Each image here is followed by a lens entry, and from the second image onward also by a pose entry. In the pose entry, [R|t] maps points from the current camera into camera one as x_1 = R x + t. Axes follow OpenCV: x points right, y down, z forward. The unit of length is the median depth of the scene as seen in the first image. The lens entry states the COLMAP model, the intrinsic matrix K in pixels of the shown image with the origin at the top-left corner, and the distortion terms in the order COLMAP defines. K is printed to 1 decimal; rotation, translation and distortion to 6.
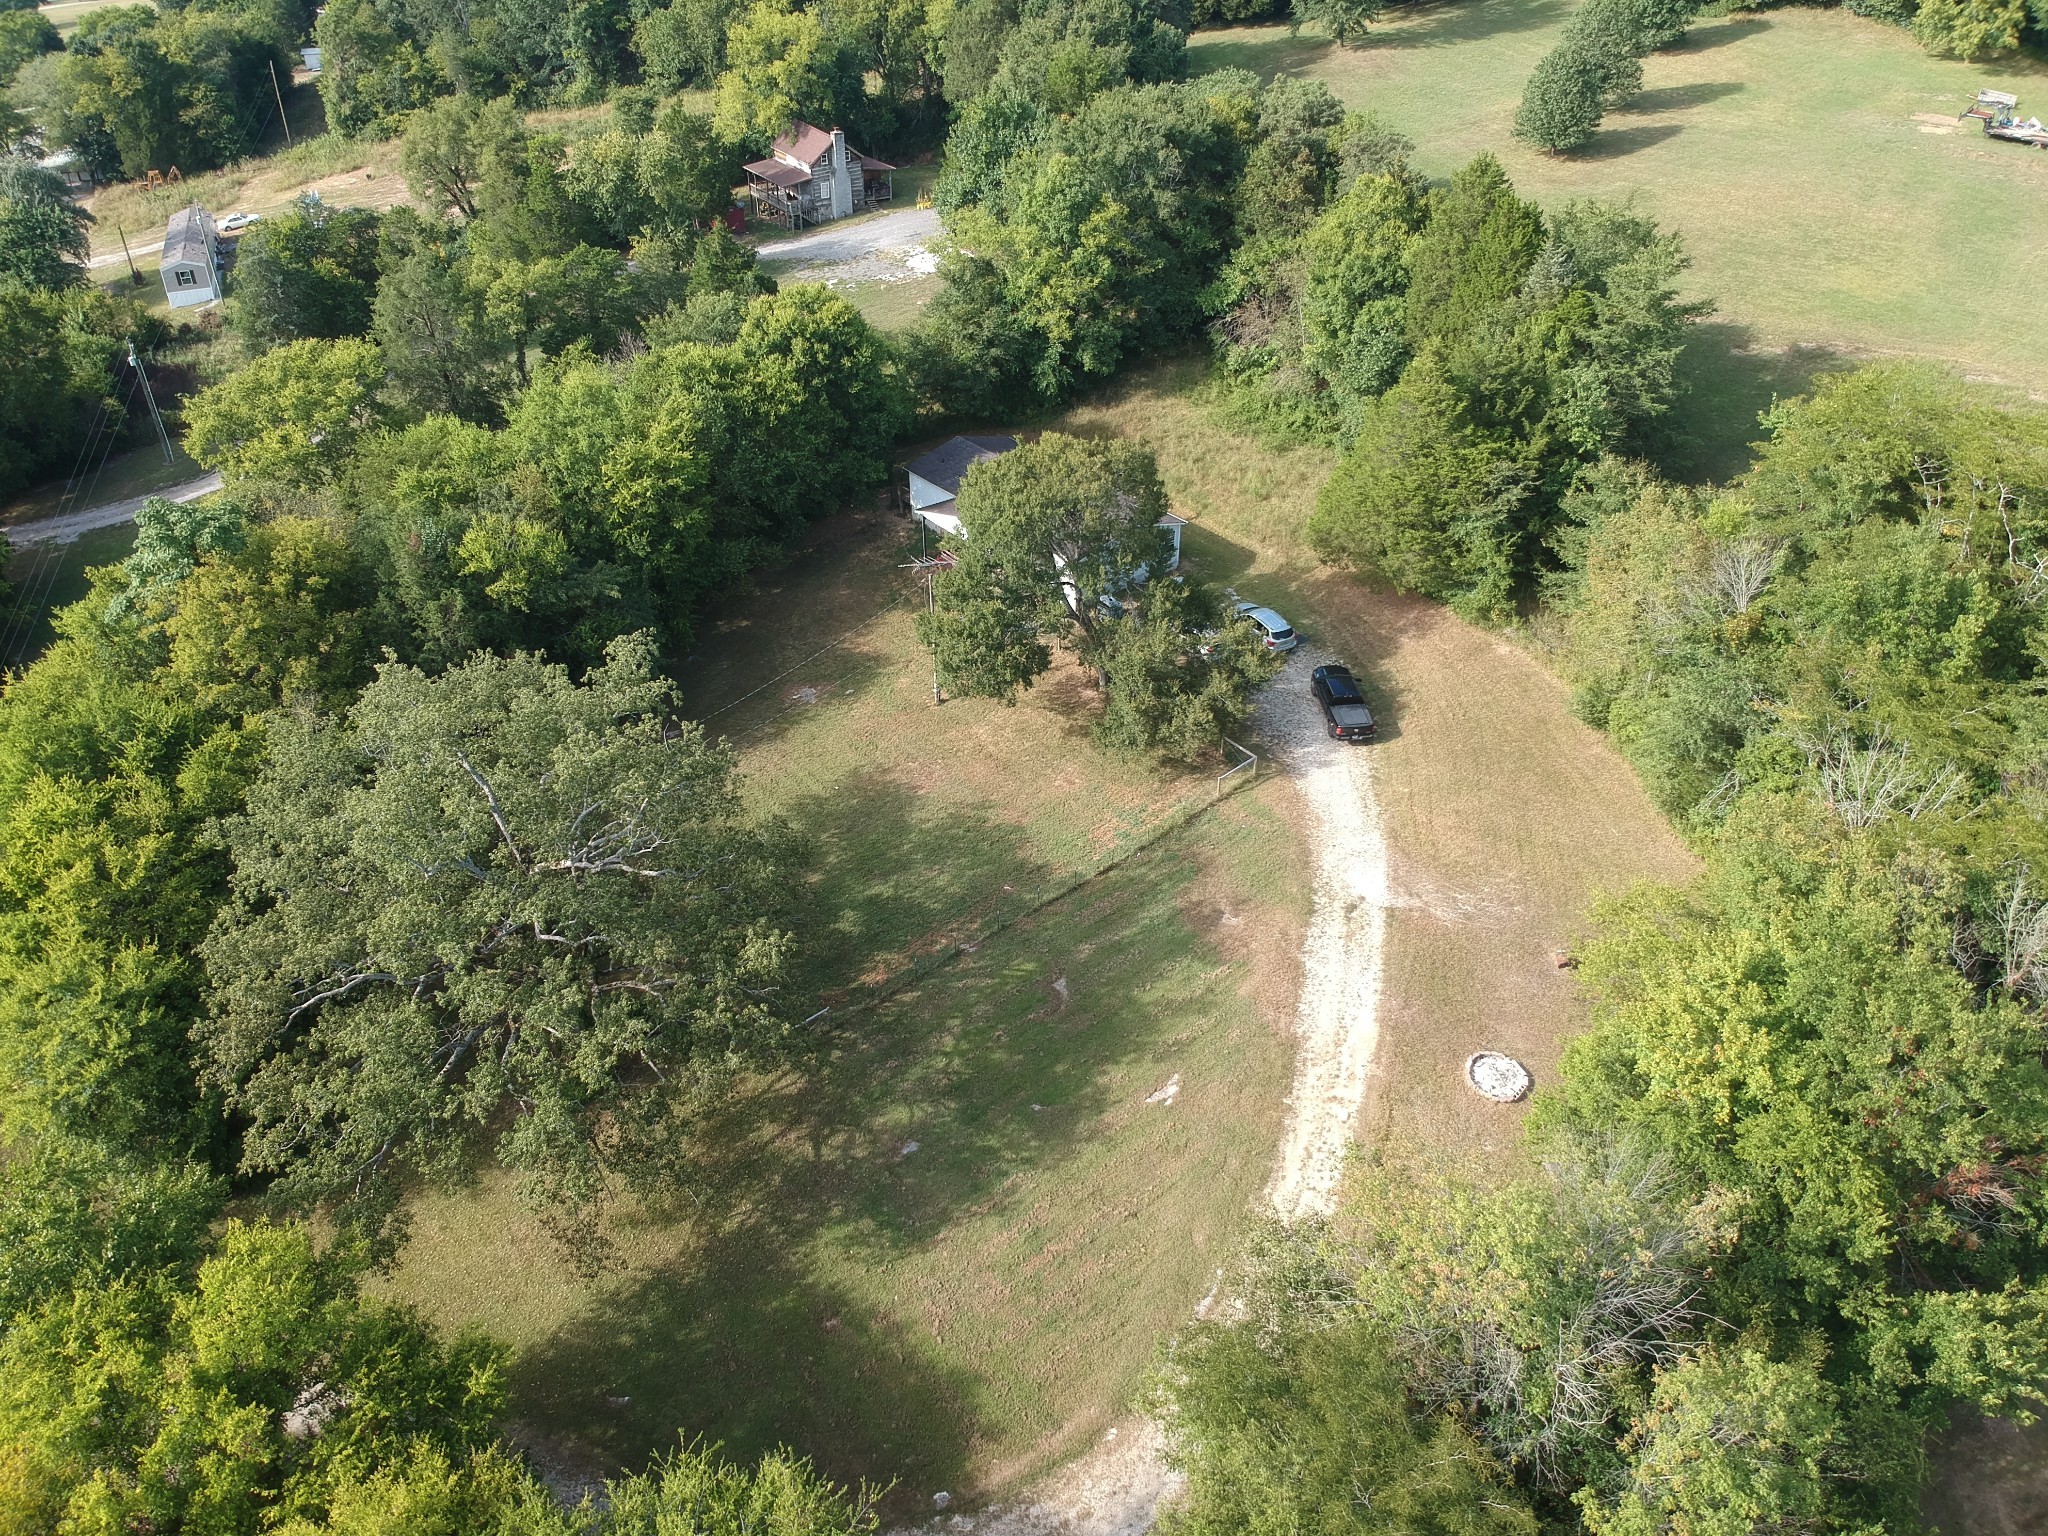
lens RADIAL K [[1547.1, 0, 1018.5], [0, 1547.1, 753.8], [0, 0, 1]] dist [0.072087, -0.145986]
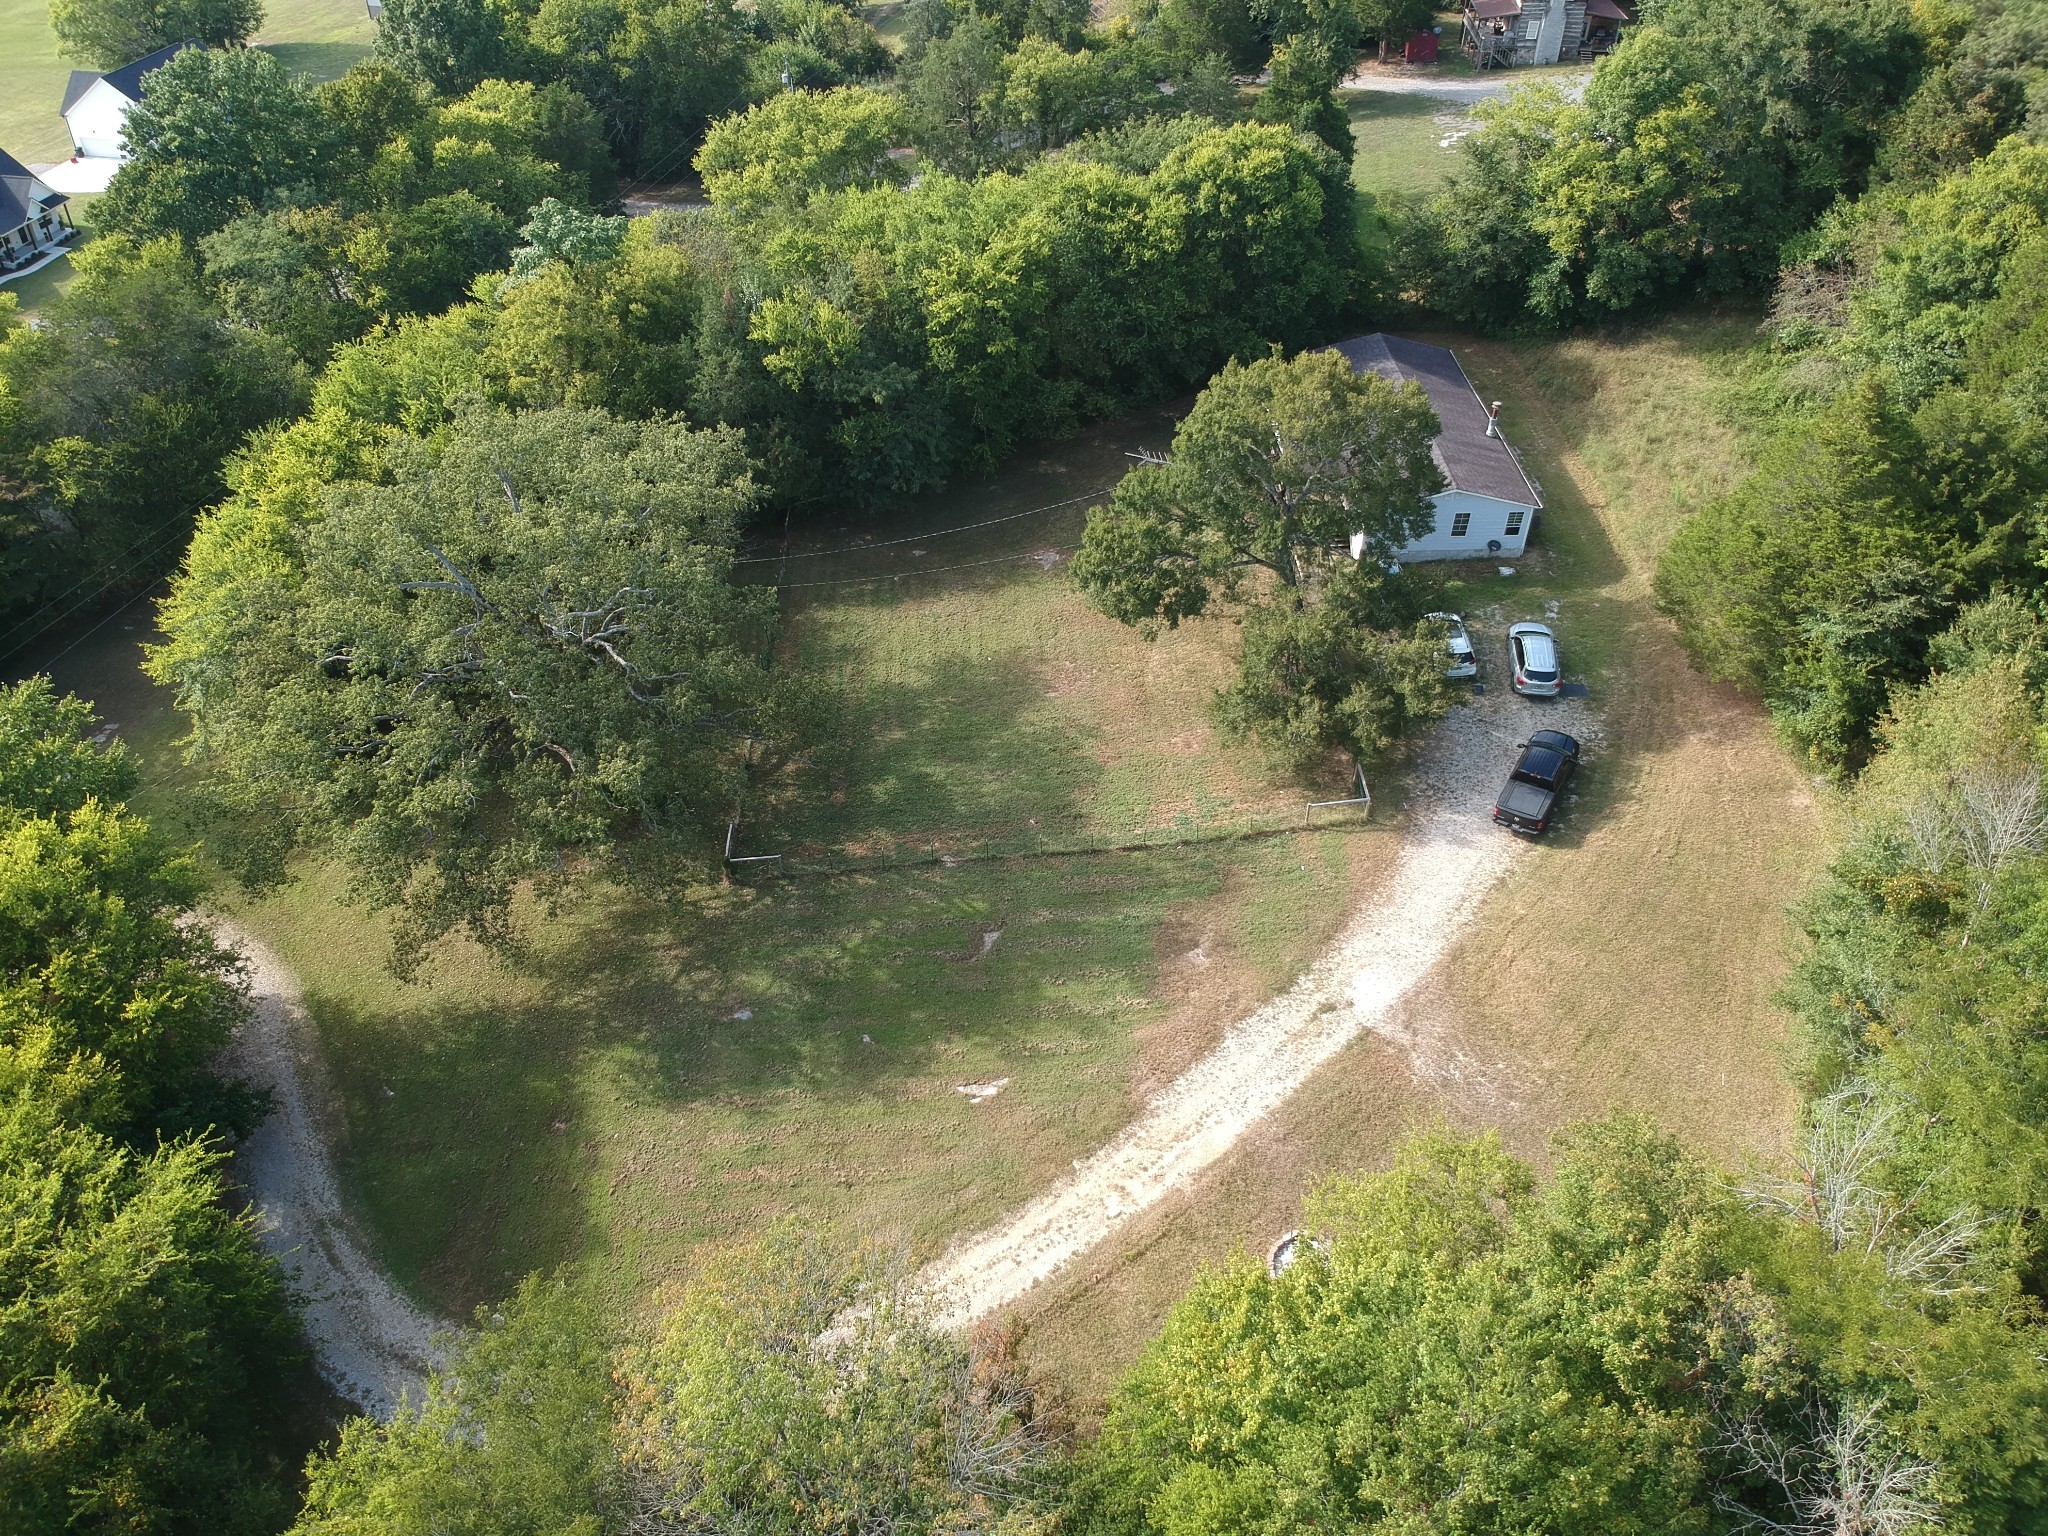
lens RADIAL K [[1547.1, 0, 1012.2], [0, 1547.1, 753.9], [0, 0, 1]] dist [0.072087, -0.145986]
pose [[0.805691, 0.378244, -0.455843, 0.355409], [-0.324600, 0.925666, 0.194365, -0.115155], [0.495476, -0.008632, 0.868579, 0.179113]]
